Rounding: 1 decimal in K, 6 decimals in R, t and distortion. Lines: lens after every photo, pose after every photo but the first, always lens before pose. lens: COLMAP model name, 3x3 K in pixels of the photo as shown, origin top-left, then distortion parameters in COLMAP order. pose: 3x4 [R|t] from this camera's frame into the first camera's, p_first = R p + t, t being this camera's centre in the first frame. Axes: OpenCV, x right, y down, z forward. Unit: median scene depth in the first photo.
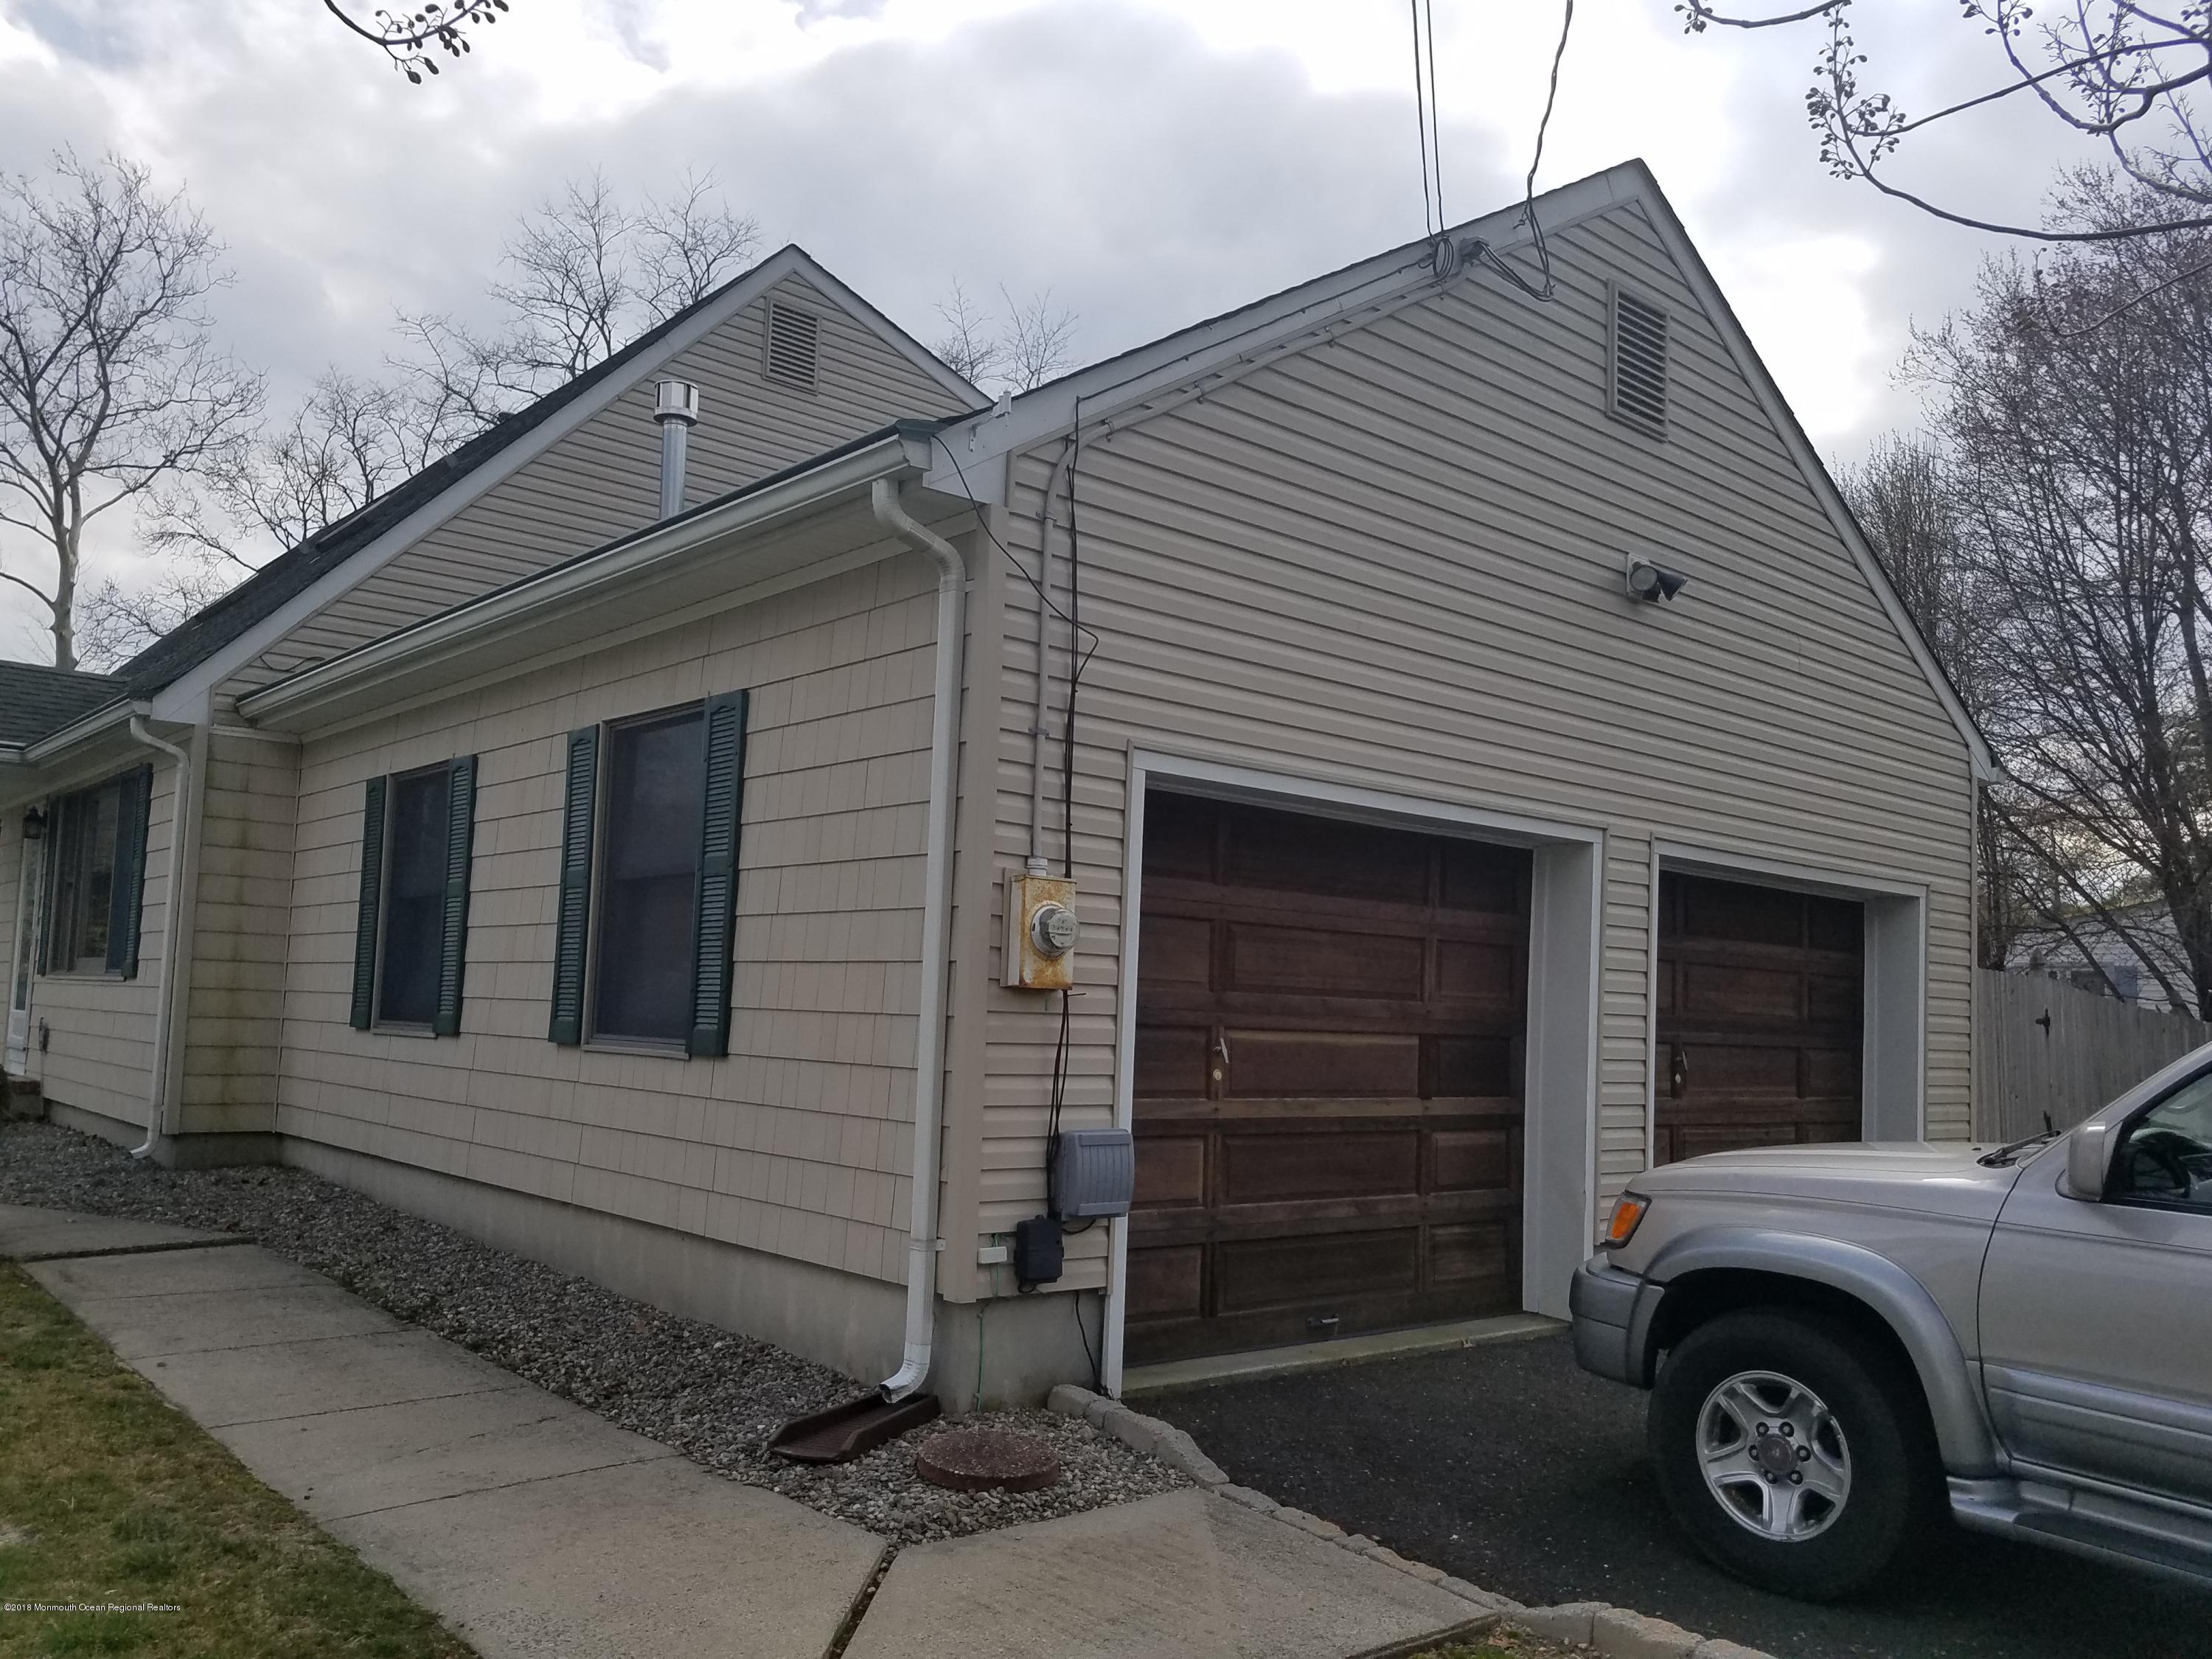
lens RADIAL K [[1737.1, 0, 1062.8], [0, 1737.1, 845.0], [0, 0, 1]] dist [-0.000092, 0.006494]
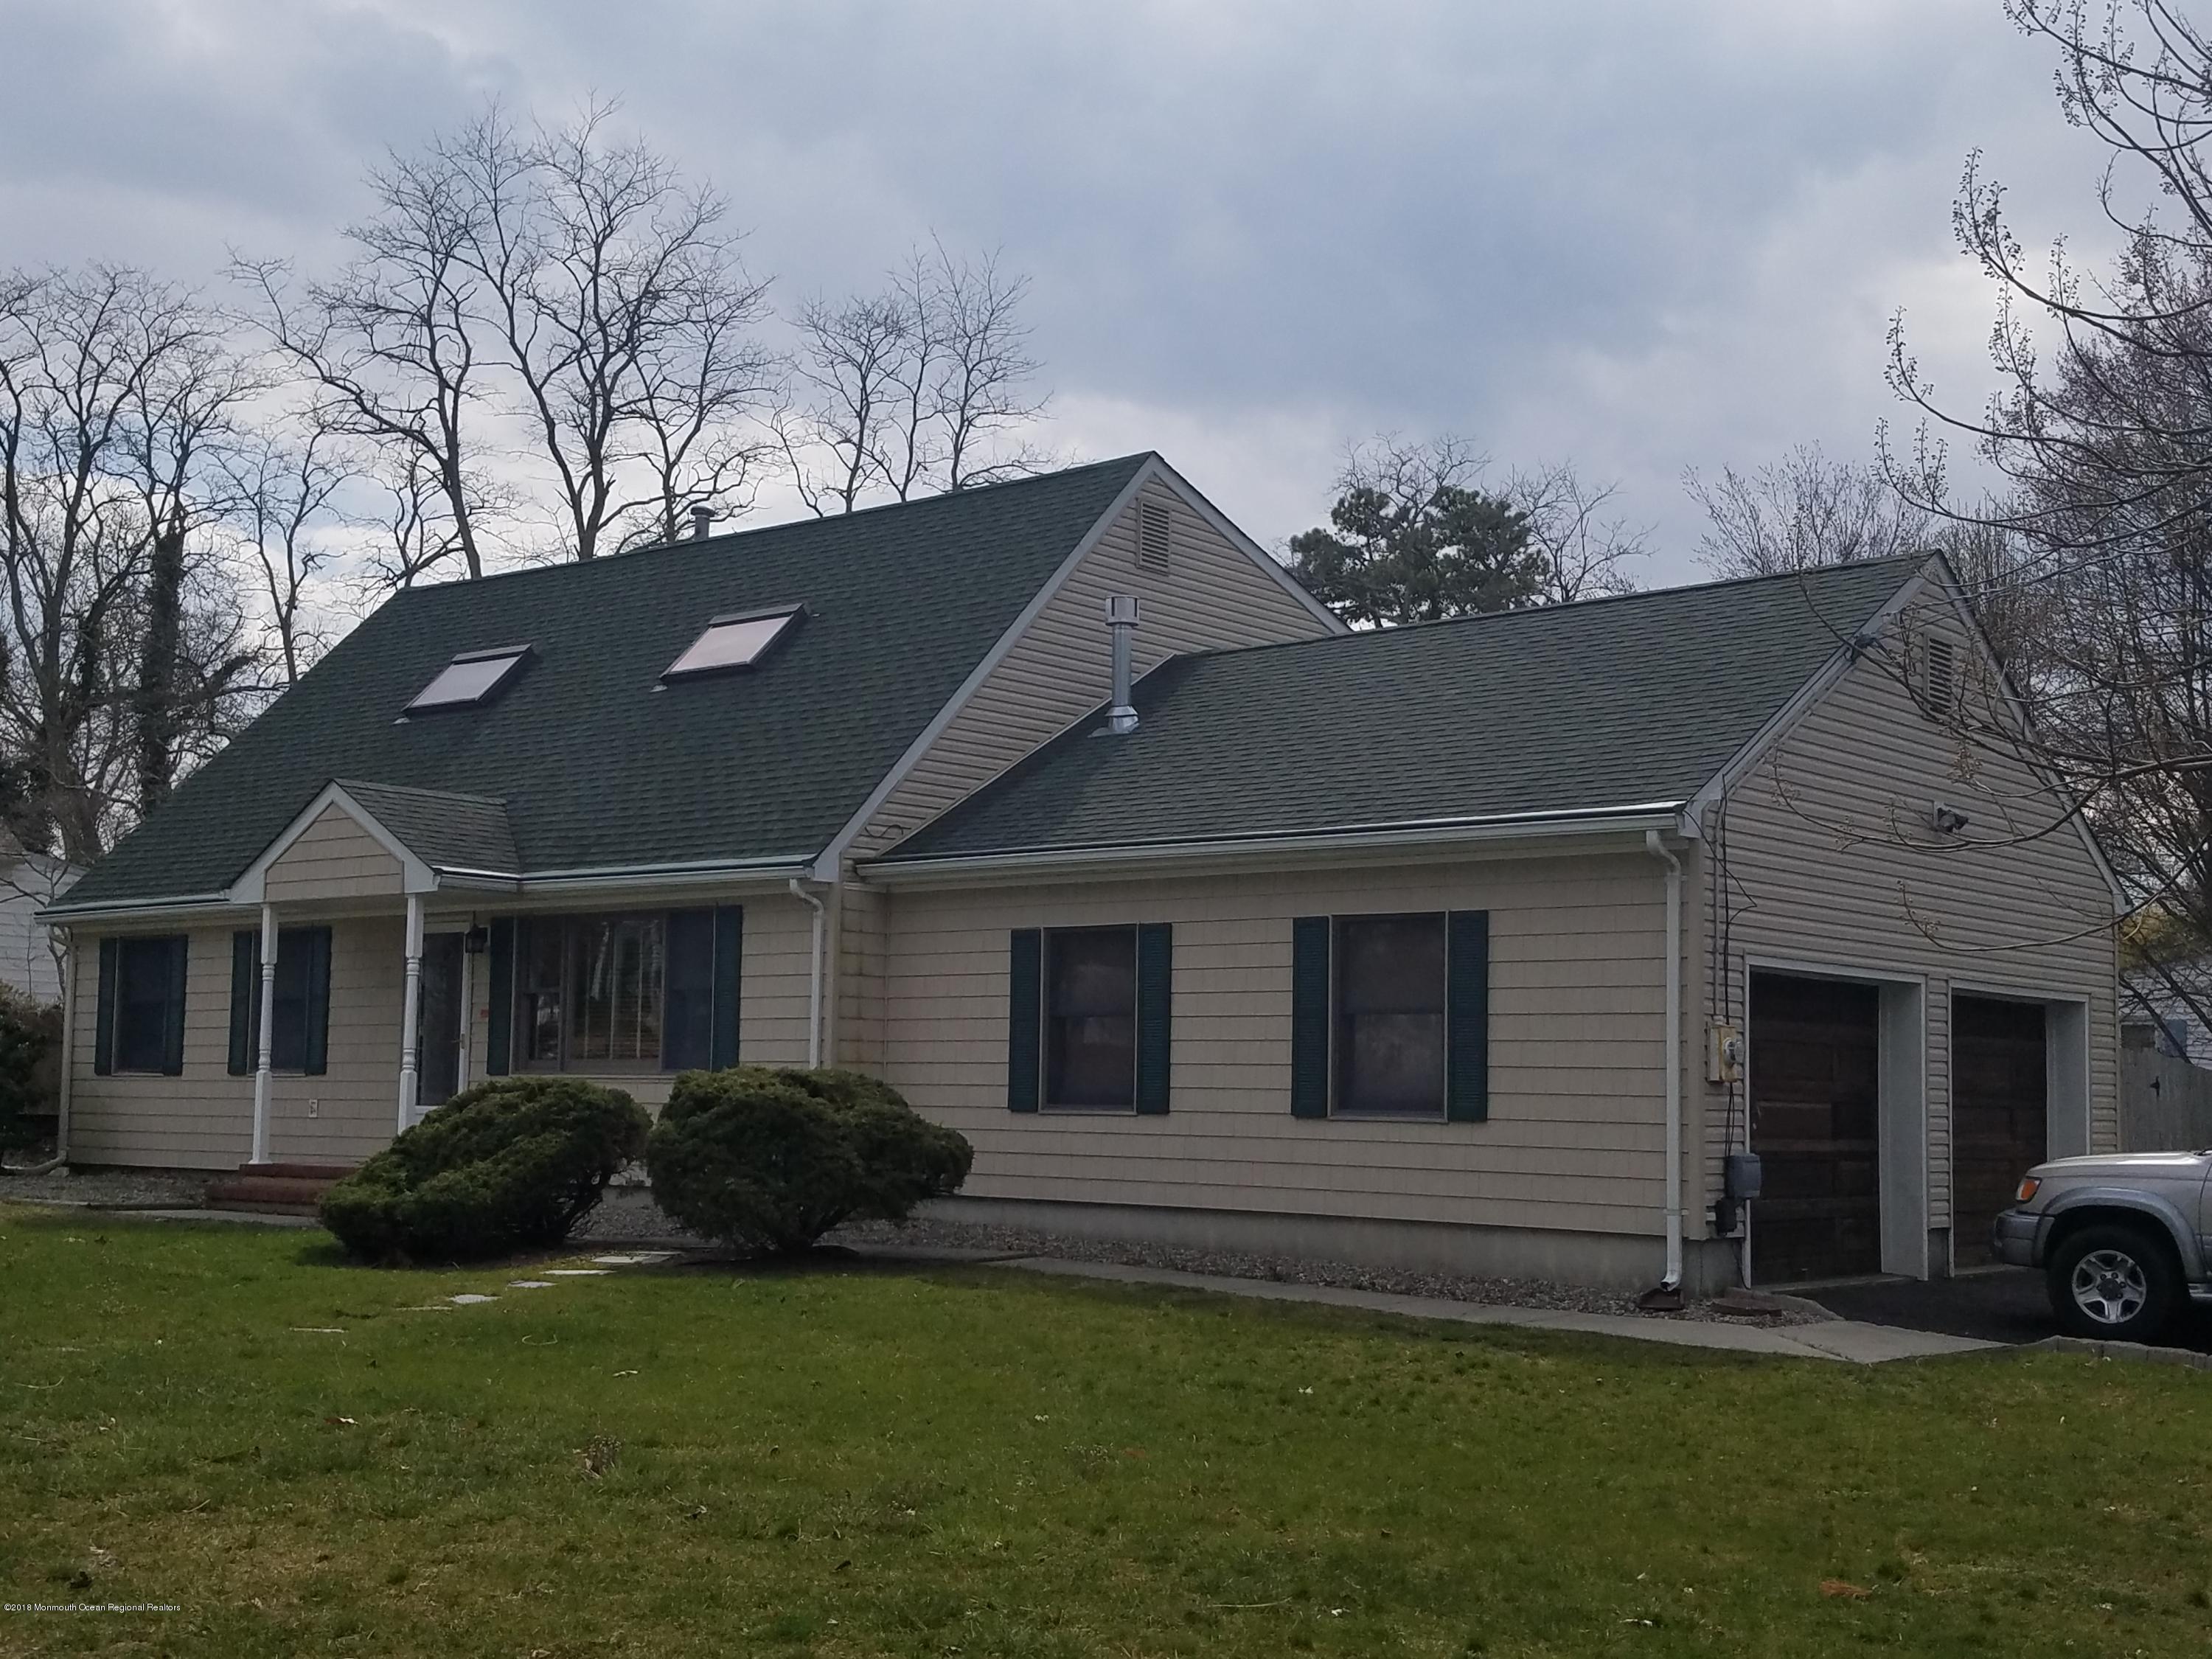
lens RADIAL K [[2532.7, 0, 1107.5], [0, 2532.7, 840.2], [0, 0, 1]] dist [0.186401, 0.000000]
pose [[0.984147, -0.006324, 0.177240, -1.177497], [0.005686, 0.999975, 0.004106, -0.201768], [-0.177262, -0.003033, 0.984159, -1.692132]]
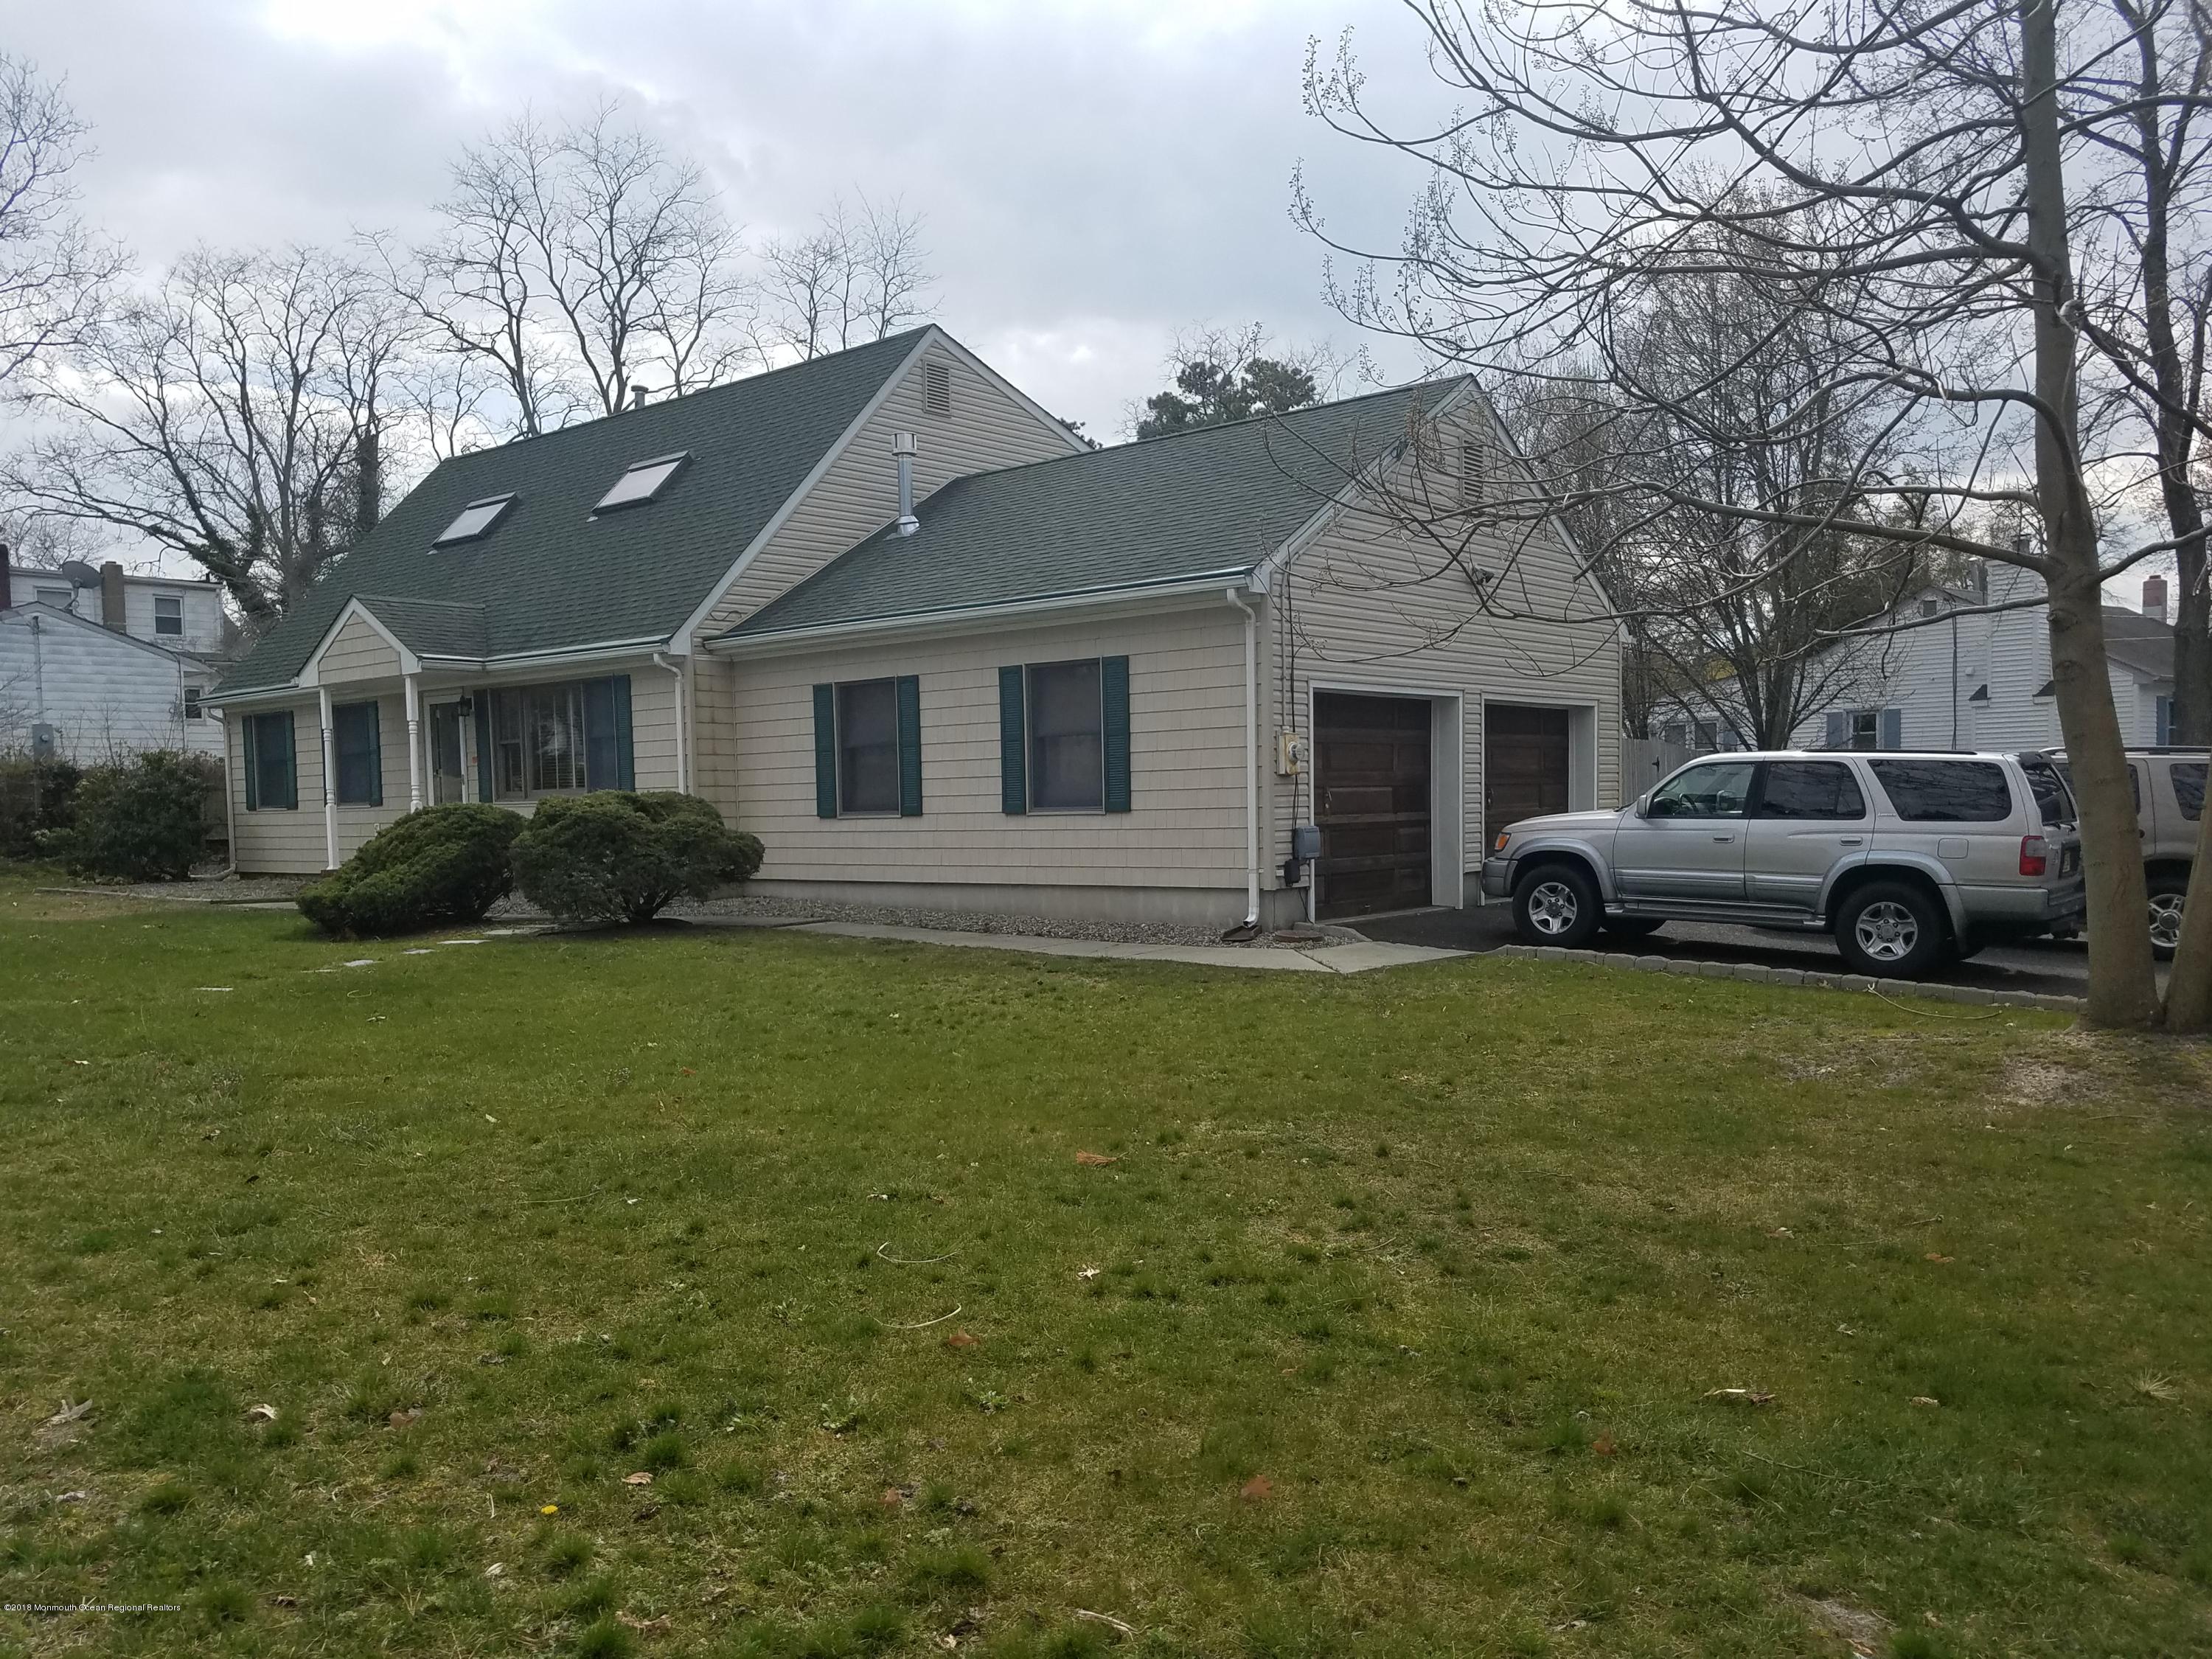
lens RADIAL K [[1737.1, 0, 1071.0], [0, 1737.1, 843.0], [0, 0, 1]] dist [-0.000092, 0.006494]
pose [[0.985659, -0.063573, 0.156314, -0.745139], [0.043988, 0.991092, 0.125707, -0.159199], [-0.162913, -0.117028, 0.979675, -1.532609]]
